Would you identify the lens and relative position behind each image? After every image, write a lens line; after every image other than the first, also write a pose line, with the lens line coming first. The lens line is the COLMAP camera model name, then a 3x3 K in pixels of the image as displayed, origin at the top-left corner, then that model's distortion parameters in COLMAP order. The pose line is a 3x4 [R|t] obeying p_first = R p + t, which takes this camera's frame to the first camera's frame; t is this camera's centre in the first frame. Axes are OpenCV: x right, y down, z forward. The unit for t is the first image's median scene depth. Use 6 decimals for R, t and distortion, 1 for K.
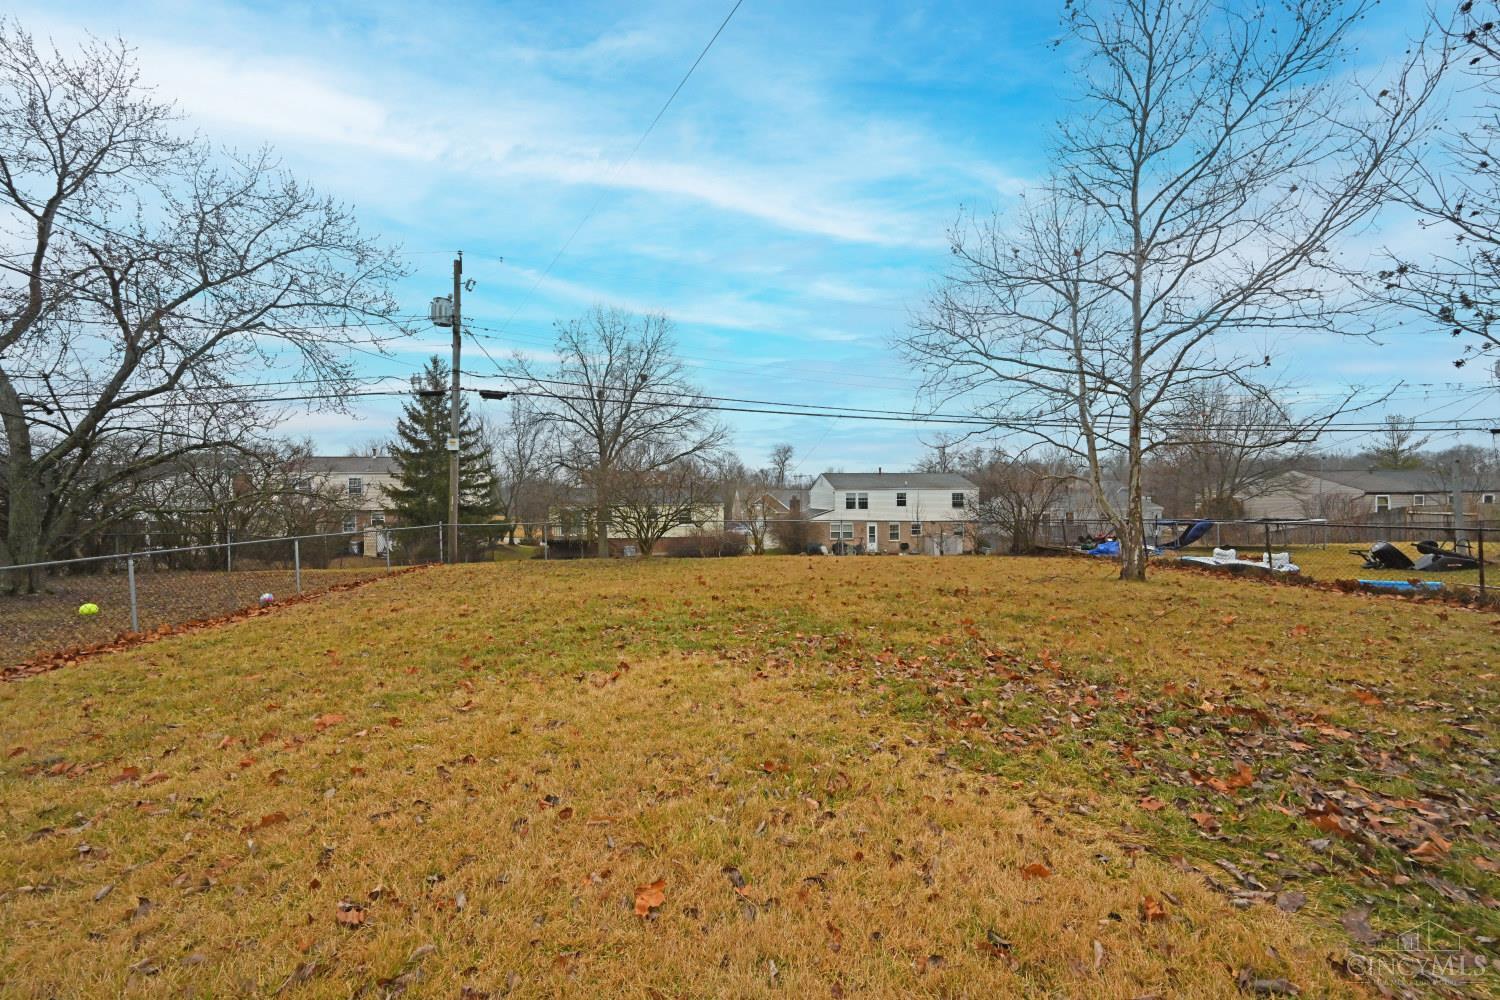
lens RADIAL K [[597.5, 0, 751.8], [0, 597.5, 505.9], [0, 0, 1]] dist [0.000873, -0.000265]
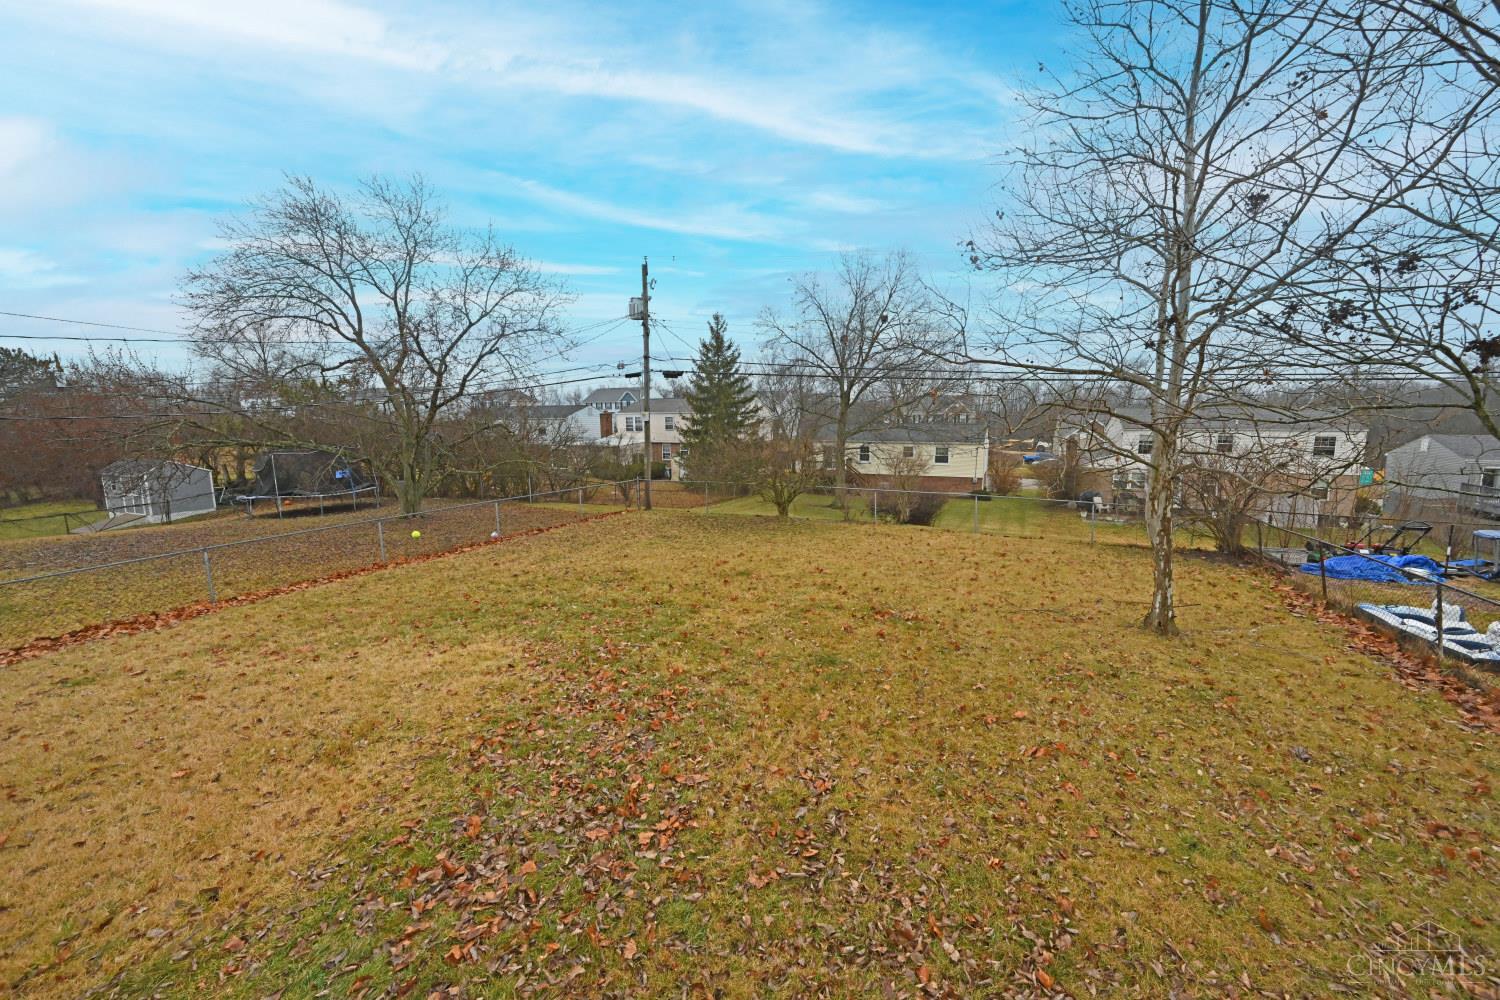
lens RADIAL K [[597.5, 0, 758.3], [0, 597.5, 502.4], [0, 0, 1]] dist [0.000873, -0.000265]
pose [[0.849826, 0.080261, -0.520916, 0.373499], [-0.008089, 0.990207, 0.139371, -0.099235], [0.527001, -0.114228, 0.842153, 0.037288]]
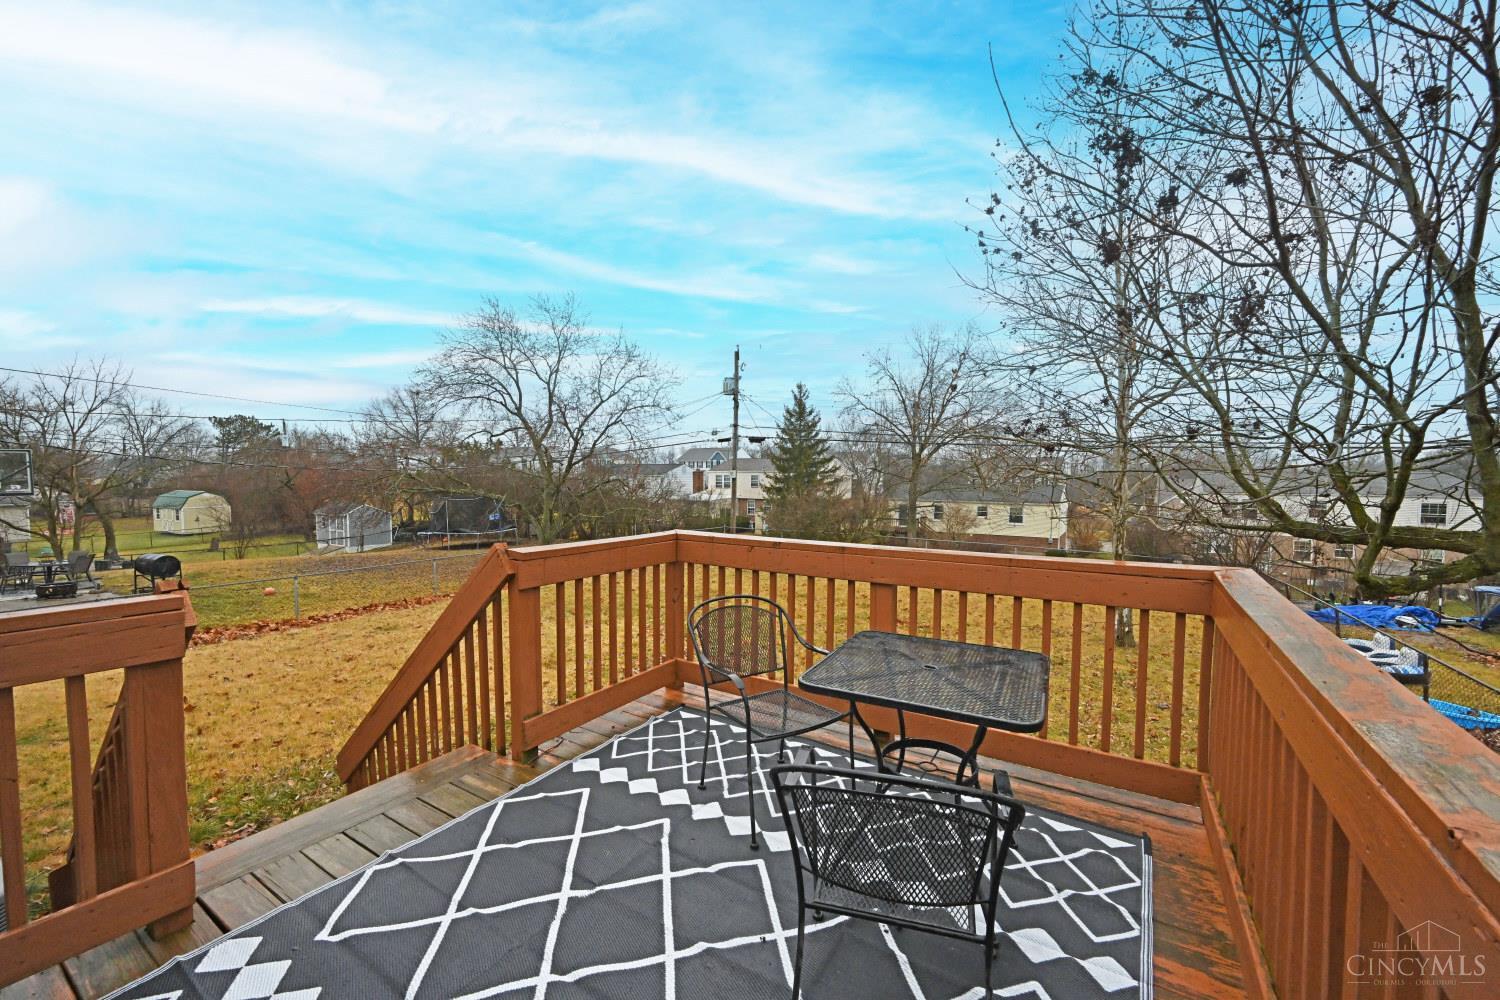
lens RADIAL K [[597.5, 0, 748.5], [0, 597.5, 502.5], [0, 0, 1]] dist [0.000873, -0.000265]
pose [[0.754897, 0.044257, -0.654348, 0.514190], [-0.020464, 0.998824, 0.043947, -0.097094], [0.655524, -0.019785, 0.754915, -0.114857]]
